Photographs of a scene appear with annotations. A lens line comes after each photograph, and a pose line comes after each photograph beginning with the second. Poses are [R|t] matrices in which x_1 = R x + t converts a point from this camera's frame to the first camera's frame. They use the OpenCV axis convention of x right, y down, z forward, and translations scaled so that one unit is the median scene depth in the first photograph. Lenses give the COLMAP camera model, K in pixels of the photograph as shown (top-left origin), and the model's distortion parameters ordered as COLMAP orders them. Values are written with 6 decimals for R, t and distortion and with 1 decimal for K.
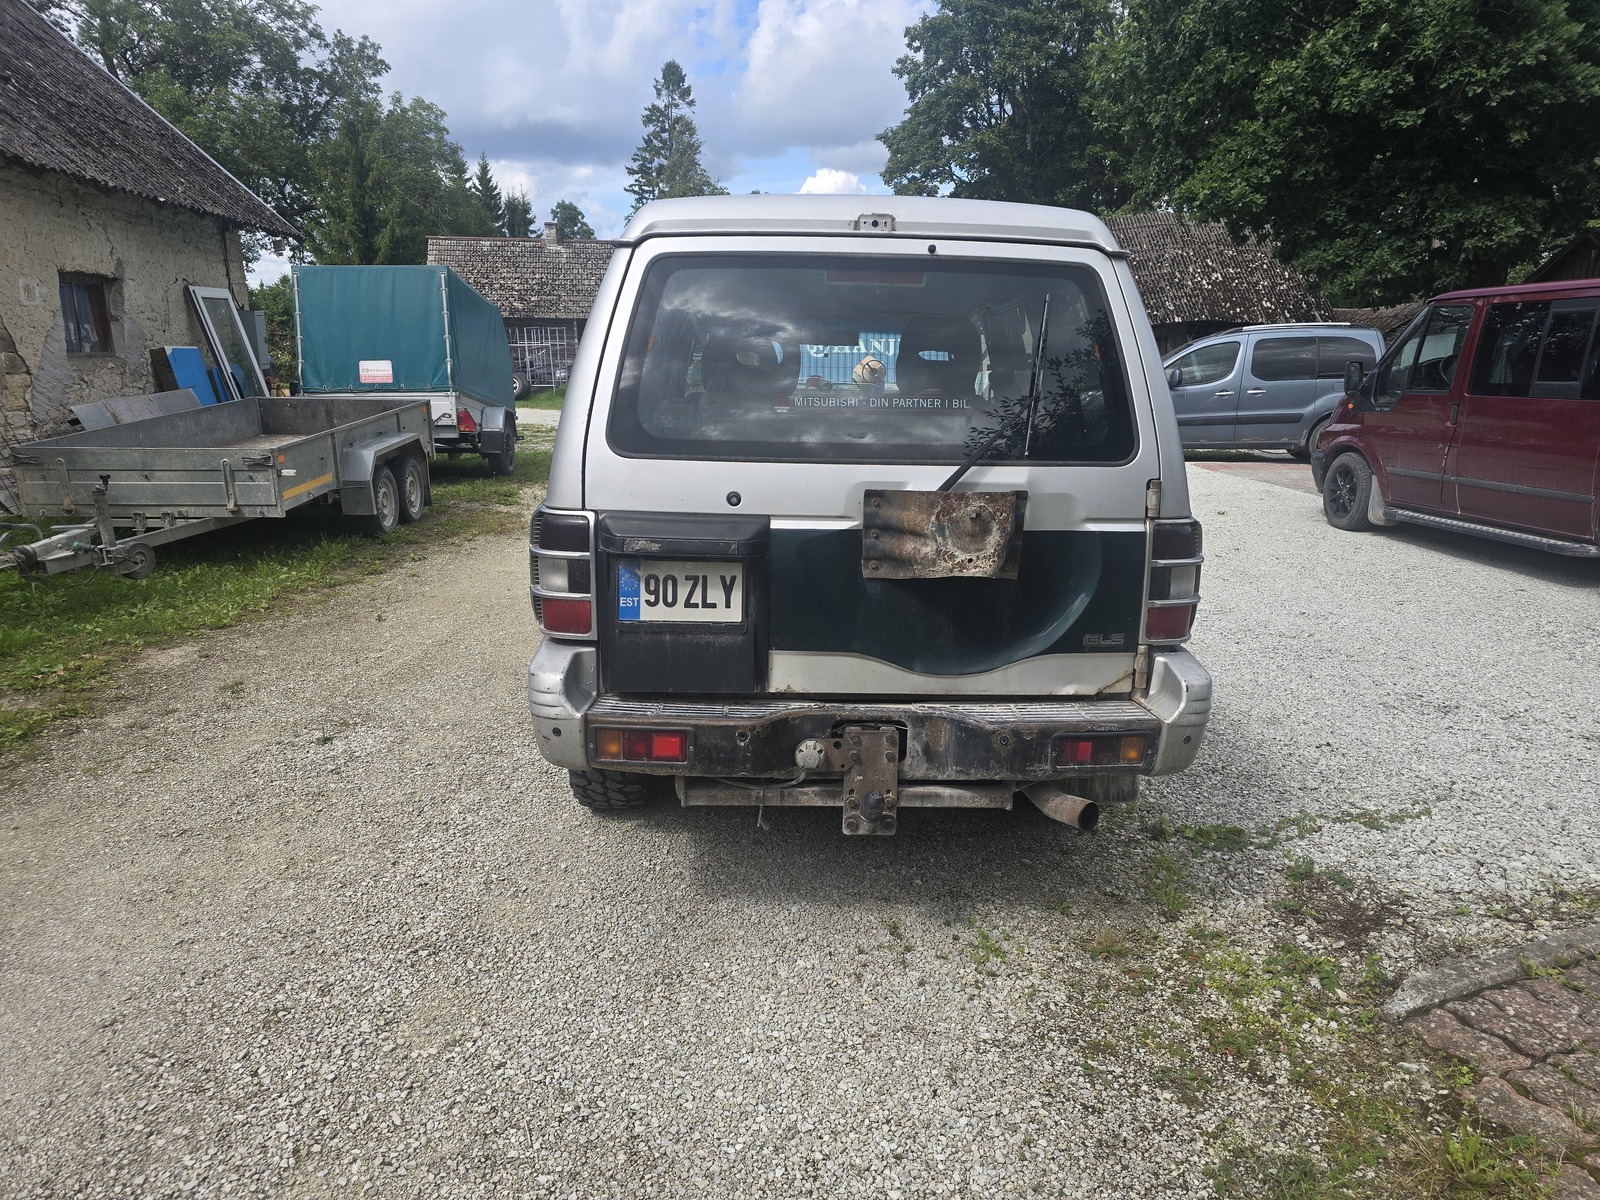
lens RADIAL K [[1078.2, 0, 796.7], [0, 1078.2, 615.7], [0, 0, 1]] dist [0.008781, -0.023725]
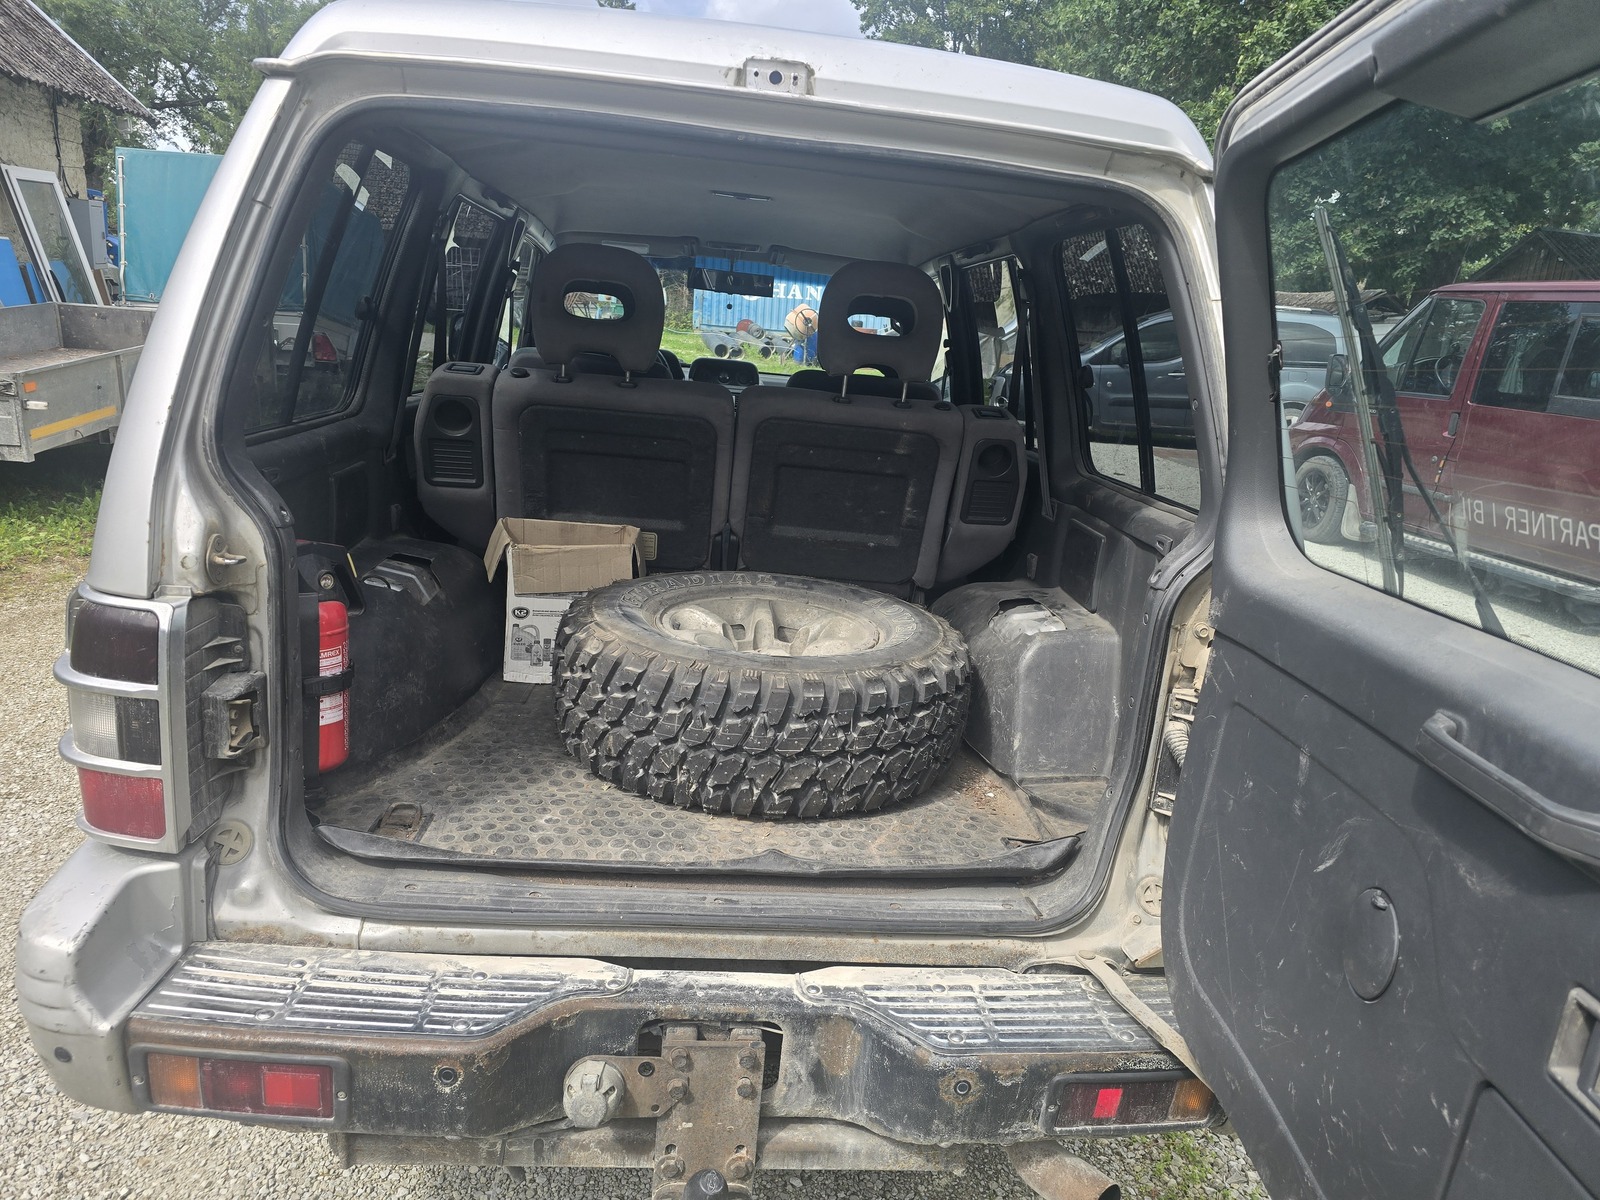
lens RADIAL K [[1078.2, 0, 808.2], [0, 1078.2, 592.0], [0, 0, 1]] dist [0.008781, -0.023725]
pose [[0.995111, 0.052891, 0.083404, 0.022754], [-0.055168, 0.998158, 0.025230, -0.048738], [-0.081916, -0.029707, 0.996196, 0.181315]]
